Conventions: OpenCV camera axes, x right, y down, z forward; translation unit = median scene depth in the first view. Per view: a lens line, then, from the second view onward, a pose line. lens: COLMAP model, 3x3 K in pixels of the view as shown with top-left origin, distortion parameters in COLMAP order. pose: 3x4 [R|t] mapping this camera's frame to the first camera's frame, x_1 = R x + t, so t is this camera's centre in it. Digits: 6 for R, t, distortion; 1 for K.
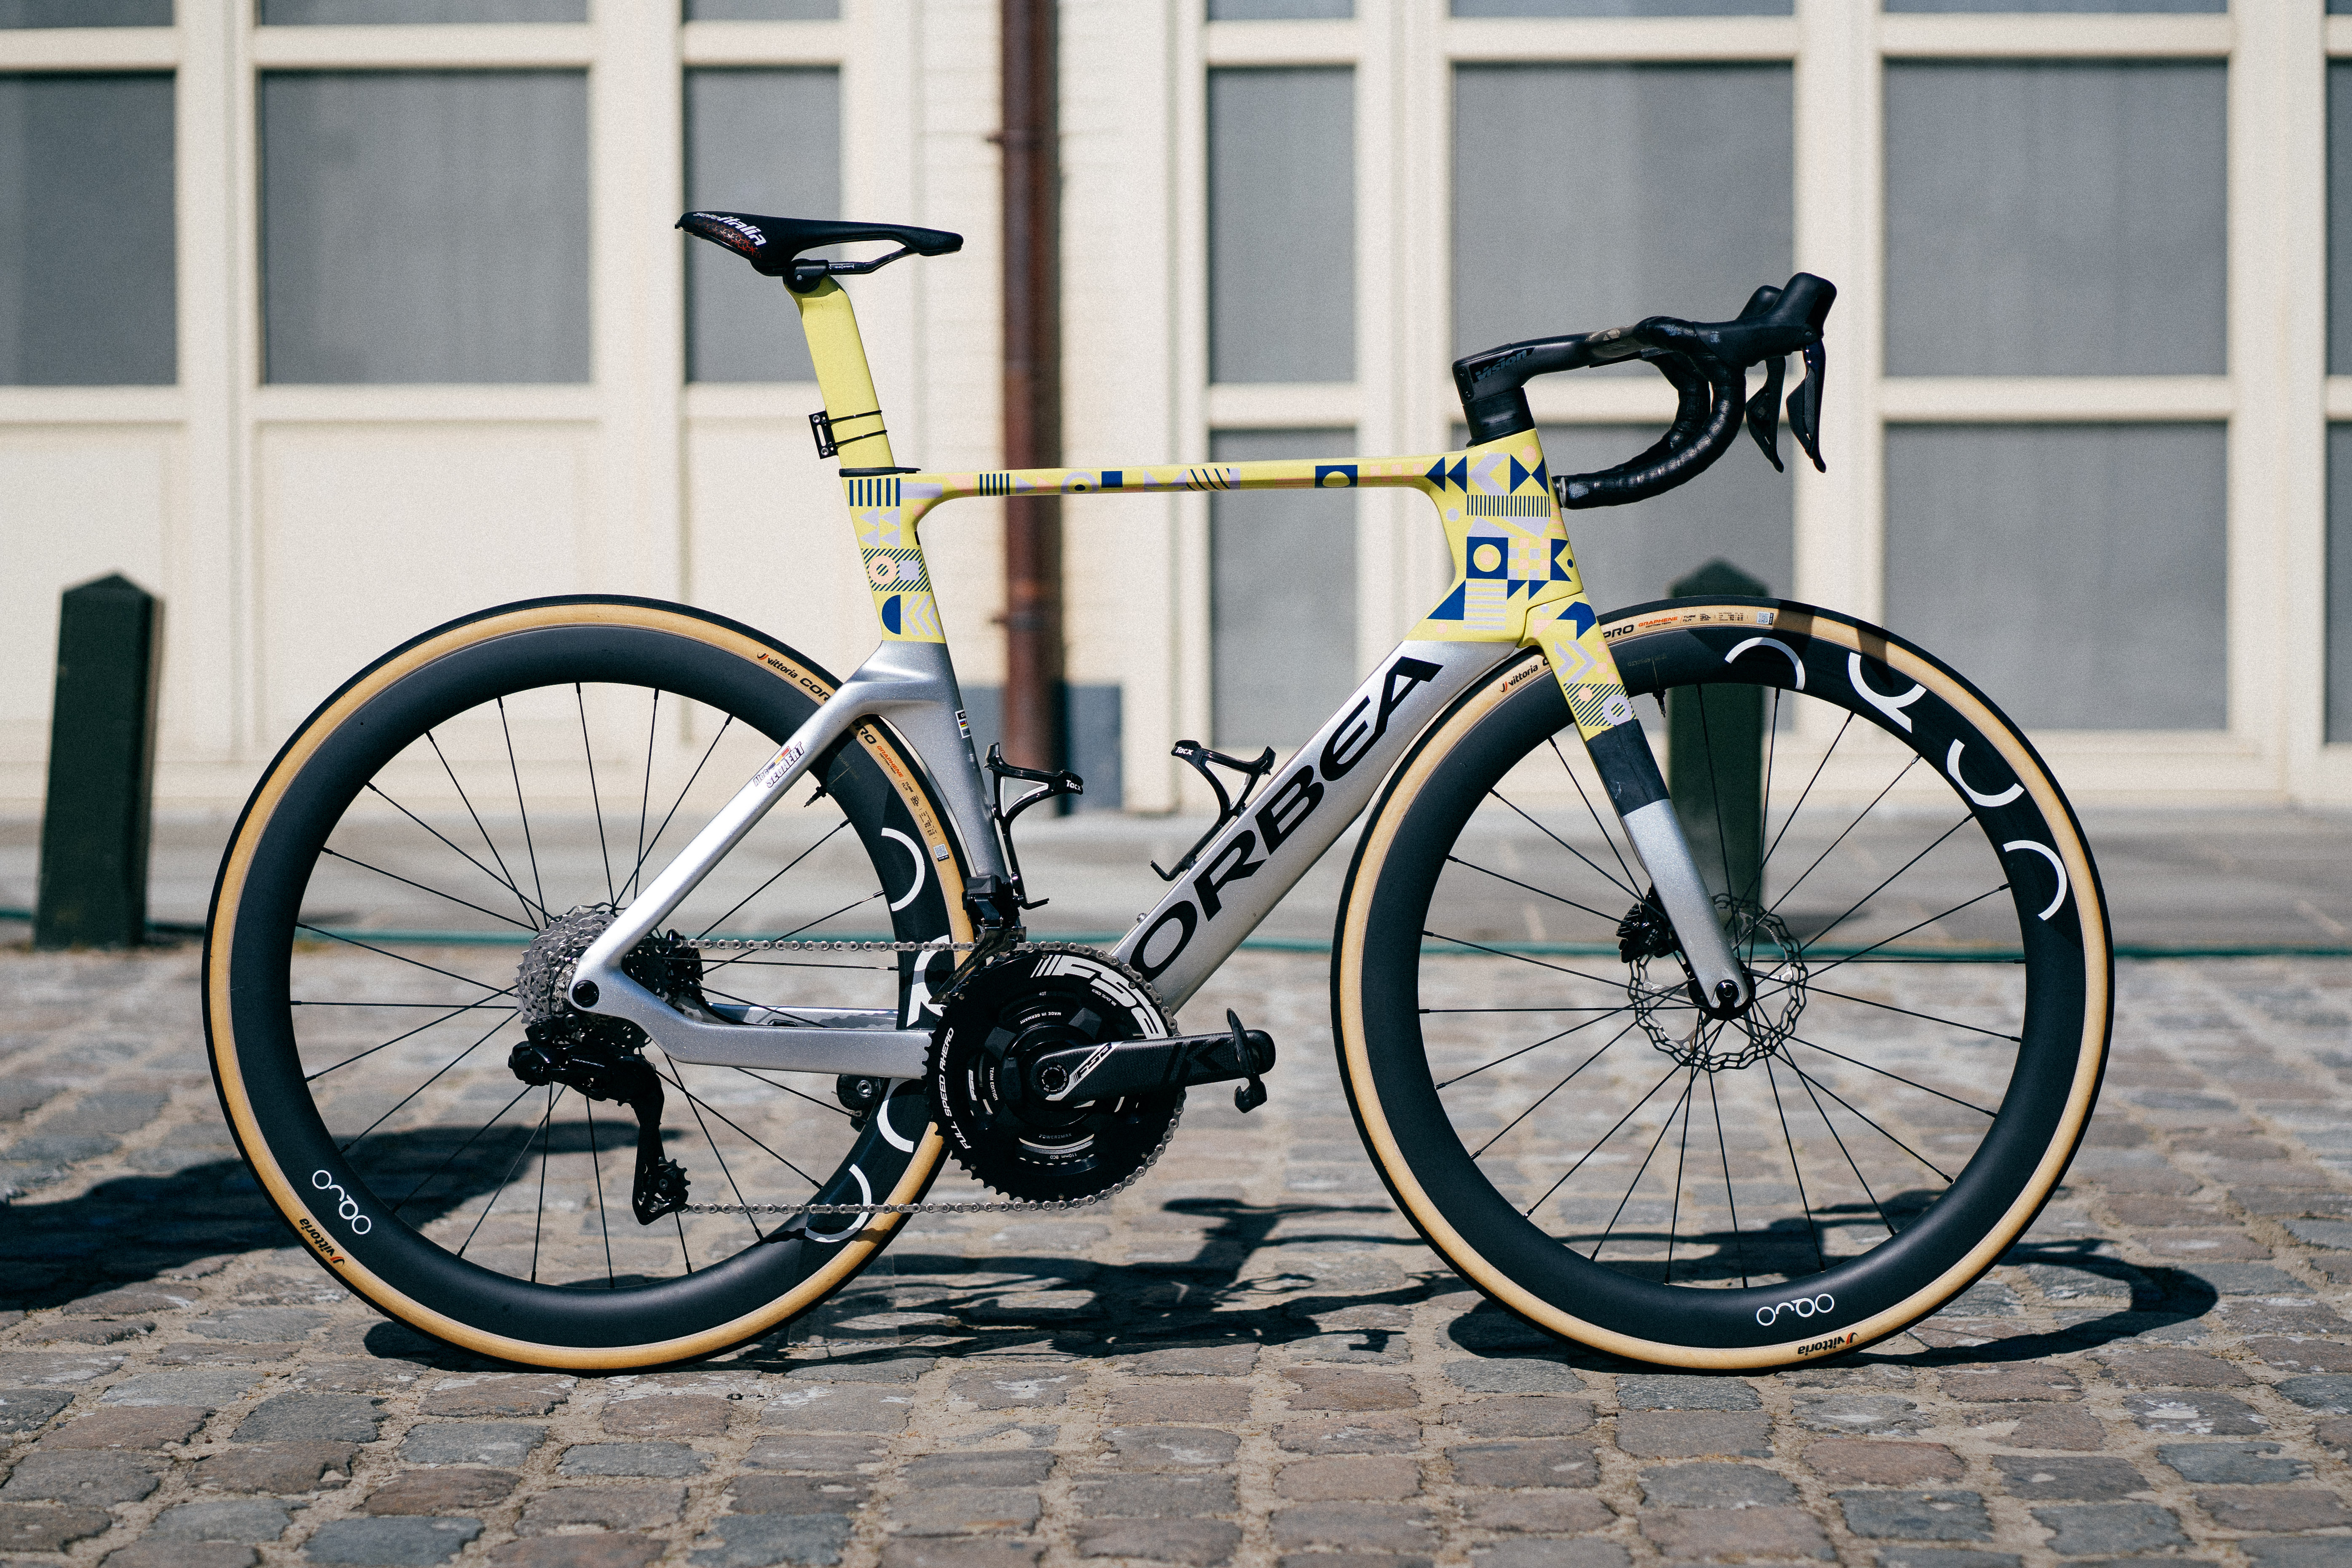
lens RADIAL K [[5856.5, 0, 1165.8], [0, 5856.5, 781.5], [0, 0, 1]] dist [0.233160, 0.000000]
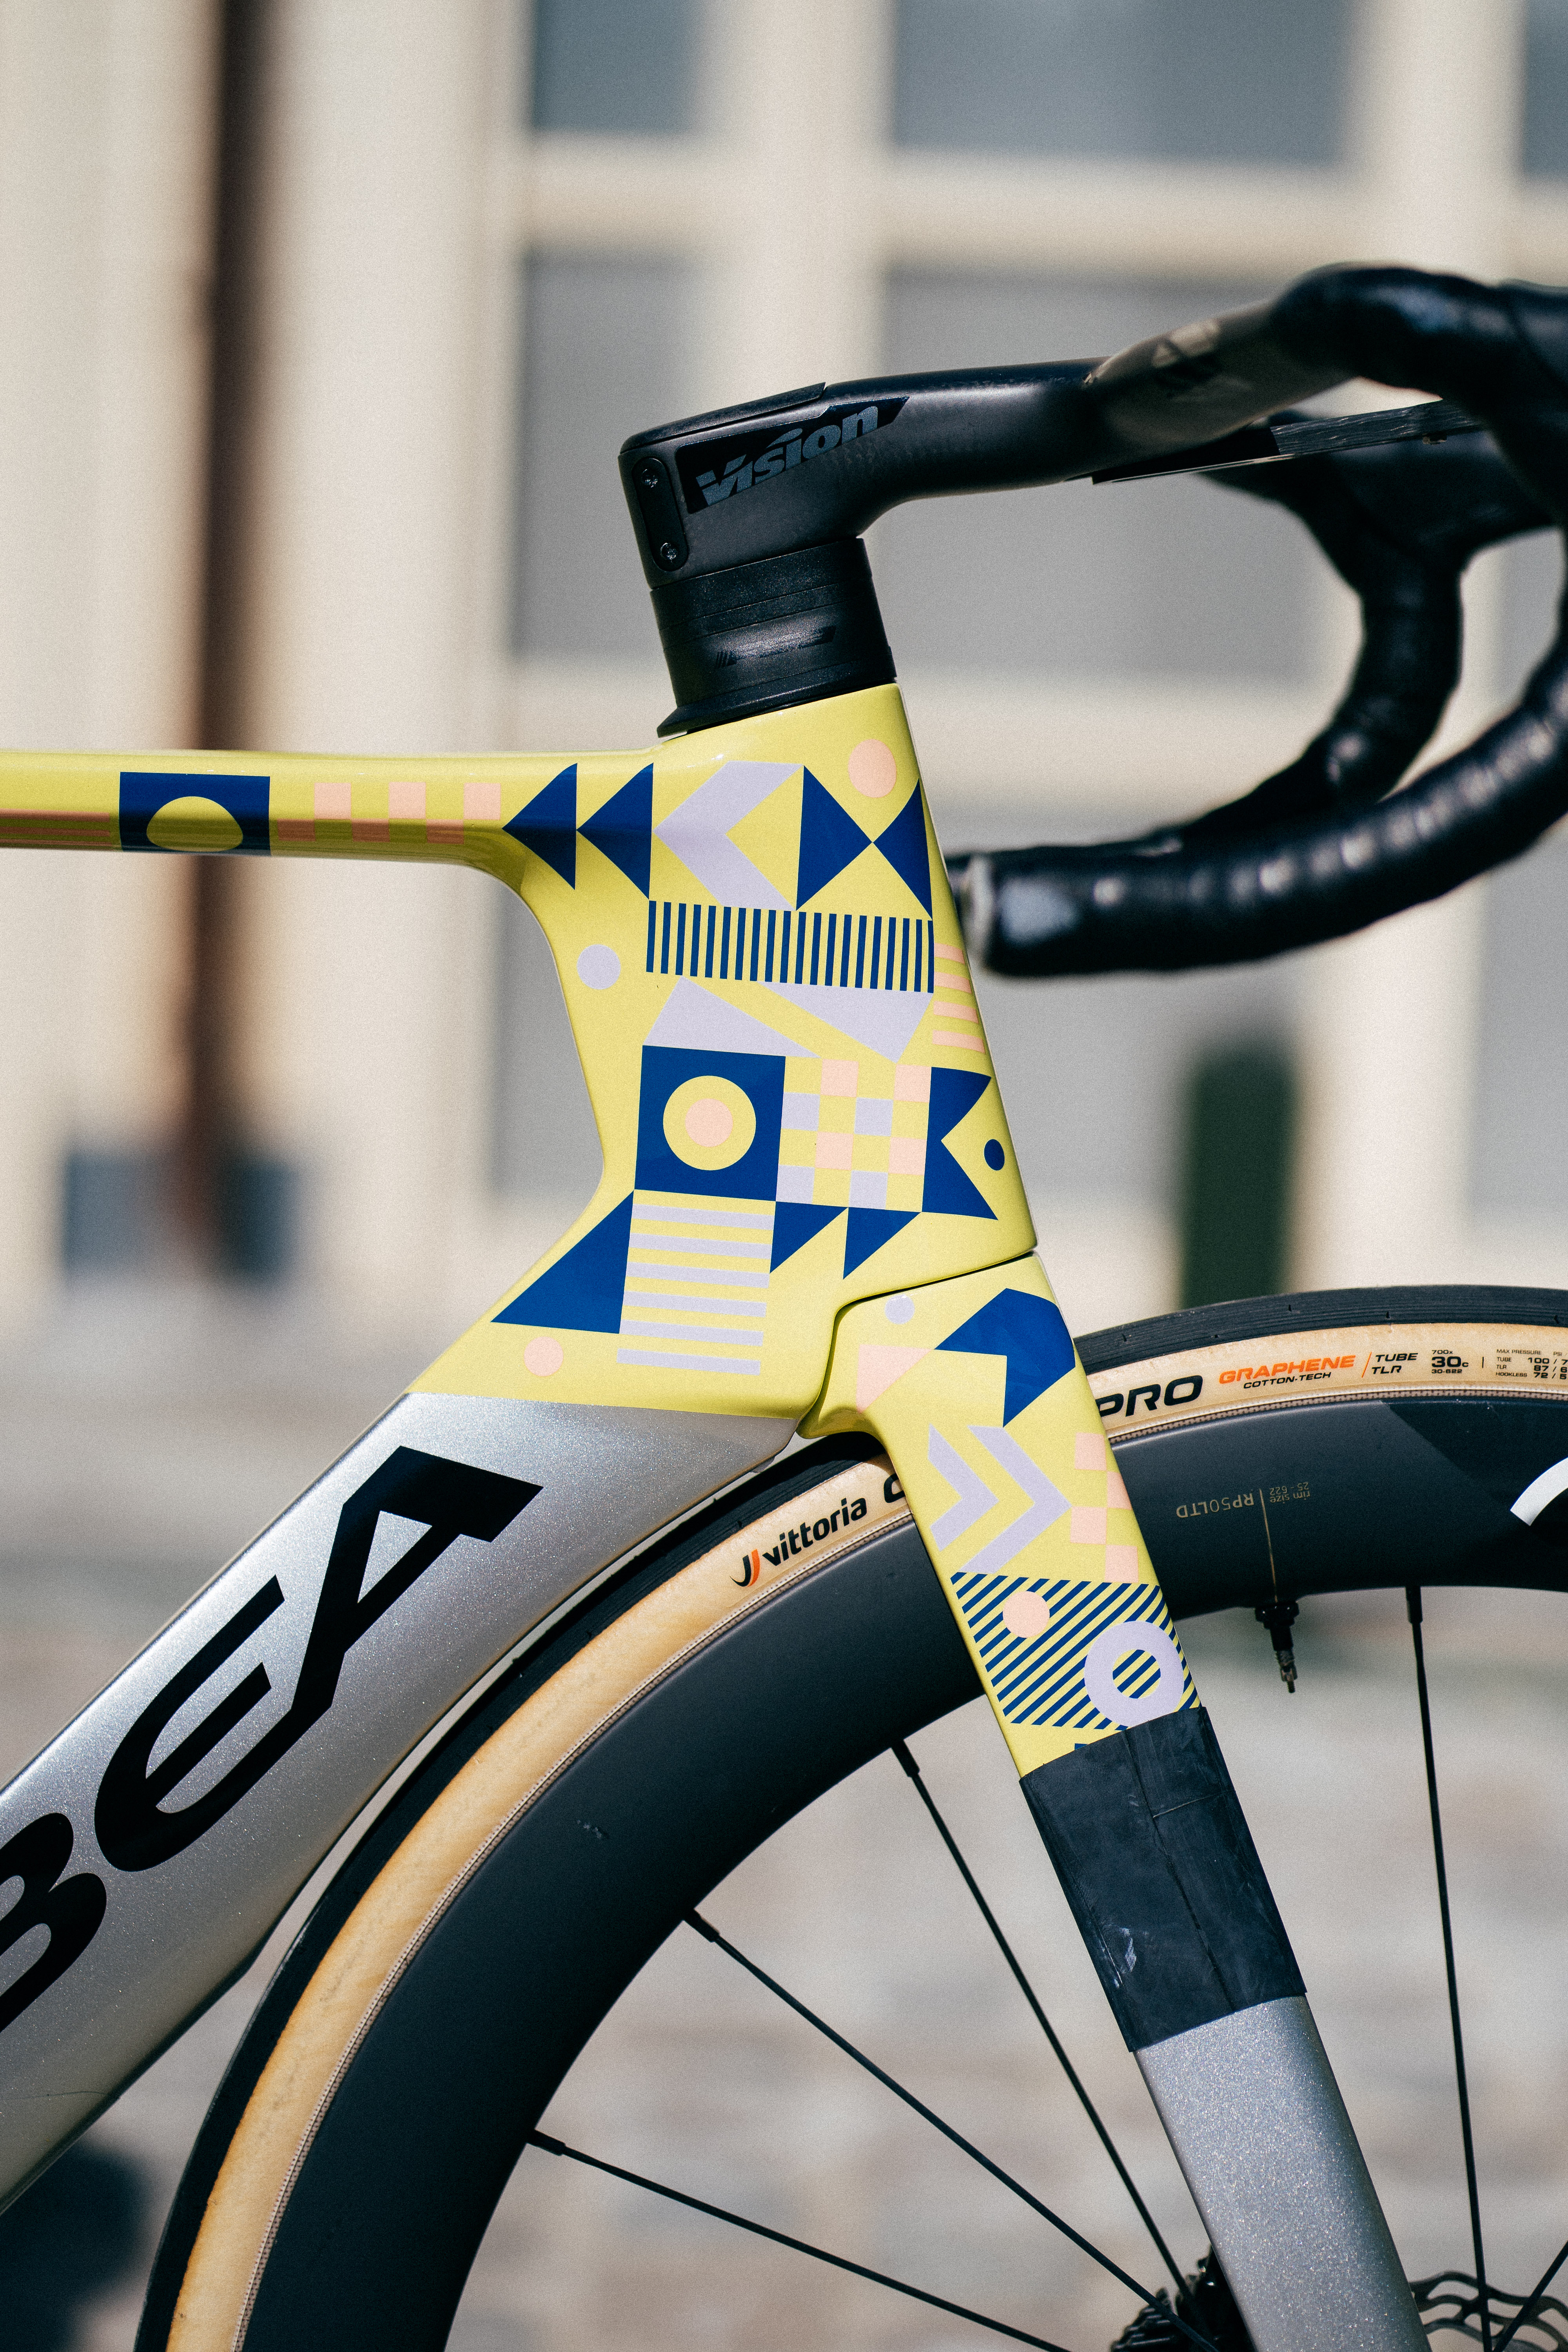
lens RADIAL K [[5856.7, 0, 782.3], [0, 5856.7, 1191.1], [0, 0, 1]] dist [0.233160, 0.000000]
pose [[0.998355, 0.046673, 0.033294, 0.048909], [-0.046921, 0.998876, 0.006693, -0.036919], [-0.032944, -0.008244, 0.999423, 0.711610]]
